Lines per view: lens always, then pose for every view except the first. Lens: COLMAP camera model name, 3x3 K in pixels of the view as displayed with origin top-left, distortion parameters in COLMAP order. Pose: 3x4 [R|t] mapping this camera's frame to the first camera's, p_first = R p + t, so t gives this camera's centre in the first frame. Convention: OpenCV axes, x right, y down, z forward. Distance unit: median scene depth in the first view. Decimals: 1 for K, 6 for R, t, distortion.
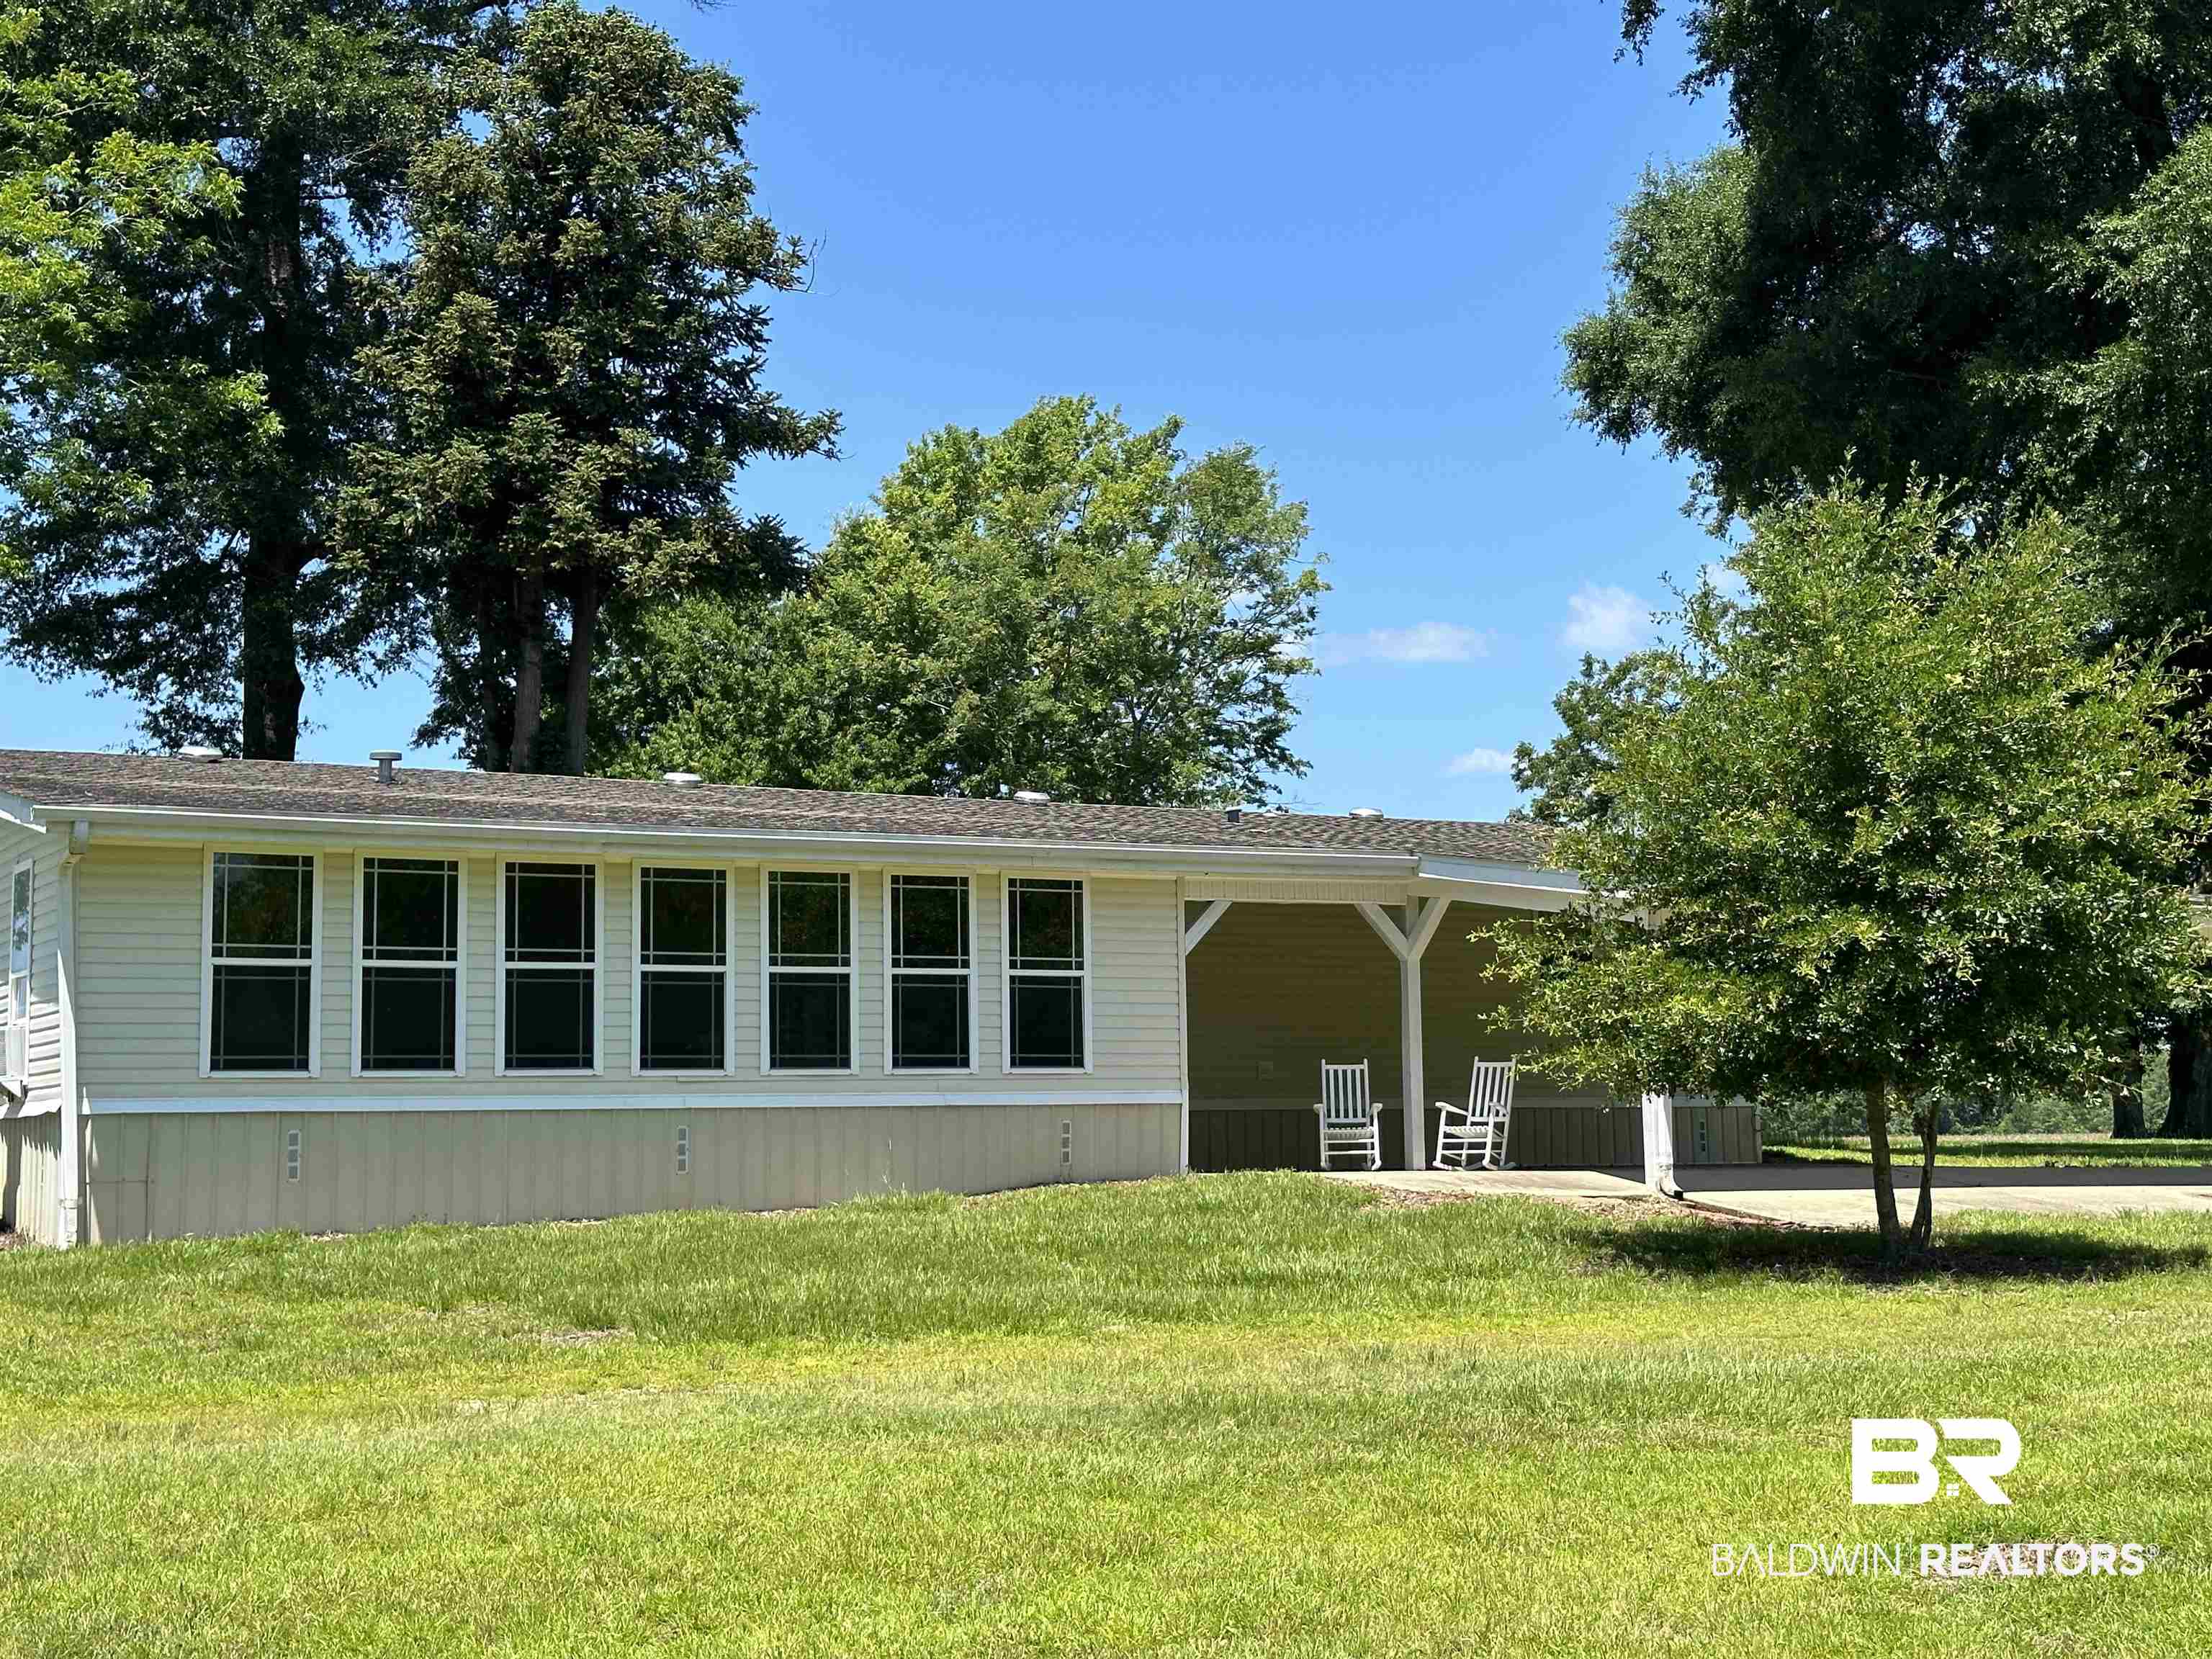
lens RADIAL K [[3082.8, 0, 1086.5], [0, 3082.8, 866.4], [0, 0, 1]] dist [0.071236, 0.000000]
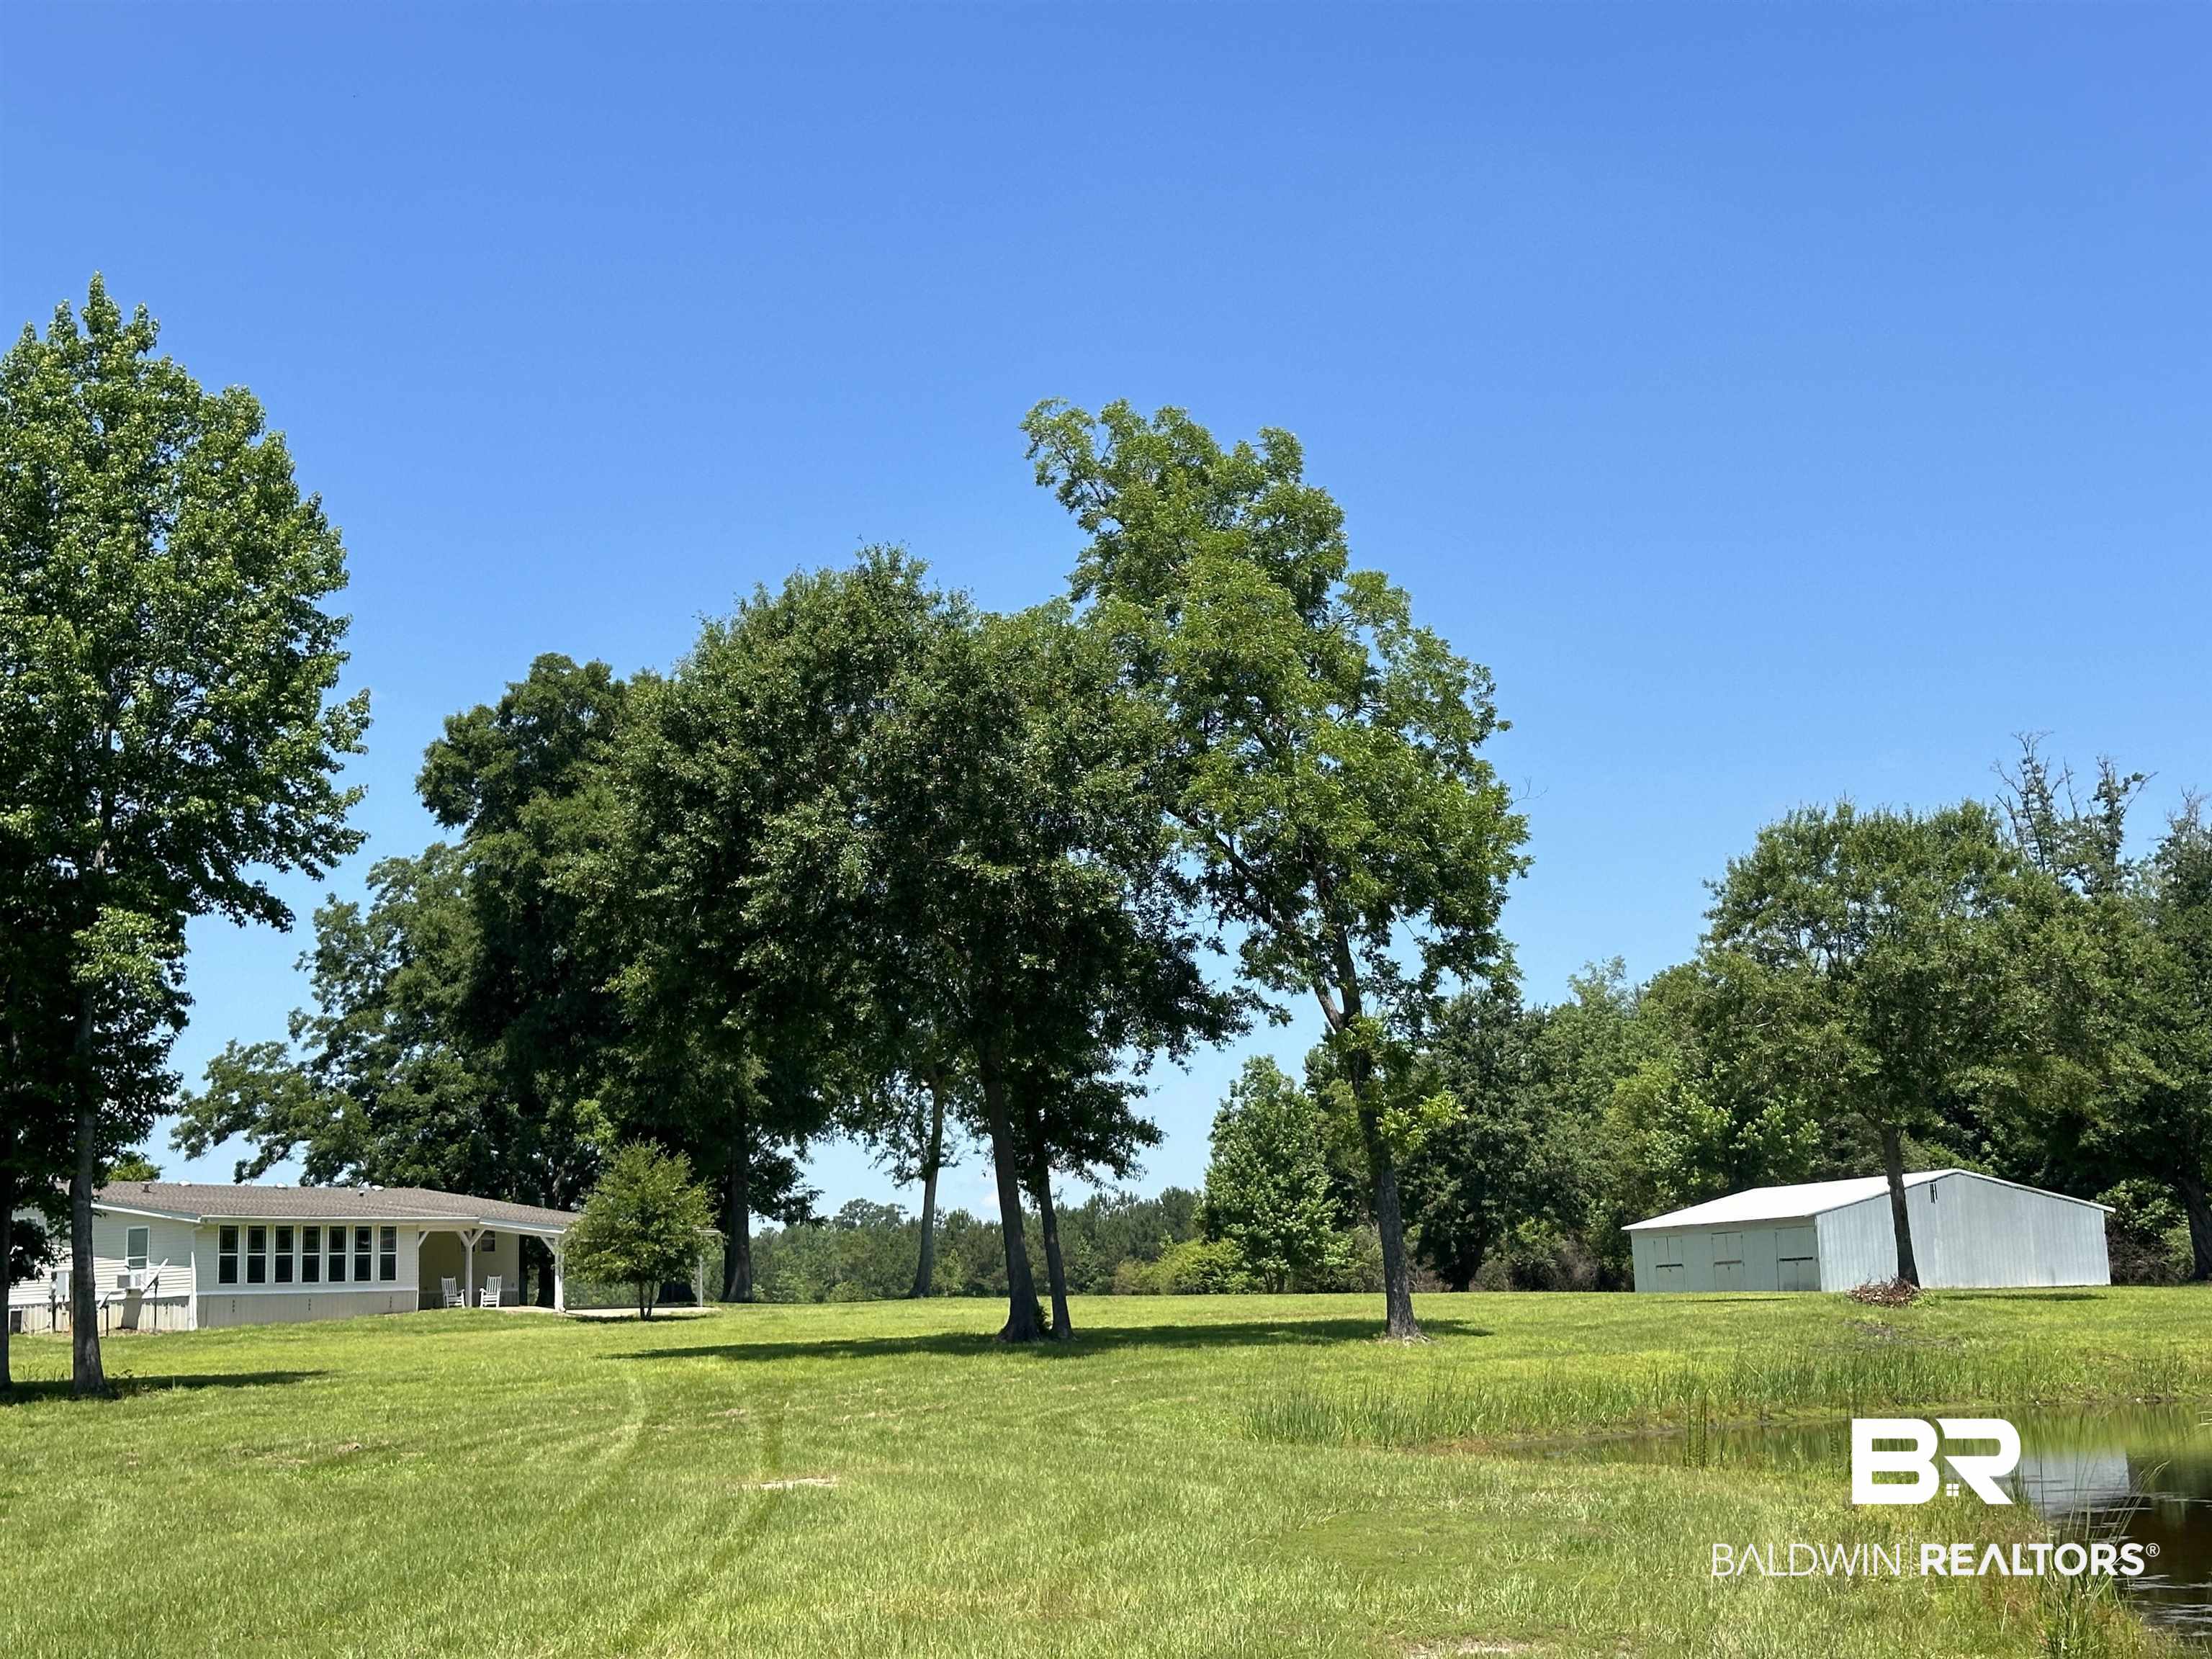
lens RADIAL K [[3082.8, 0, 1112.8], [0, 3082.8, 818.9], [0, 0, 1]] dist [0.071236, 0.000000]
pose [[0.830740, 0.069458, 0.552311, -1.189708], [-0.023199, 0.995643, -0.090318, -0.143630], [-0.556178, 0.062218, 0.828731, -2.191043]]
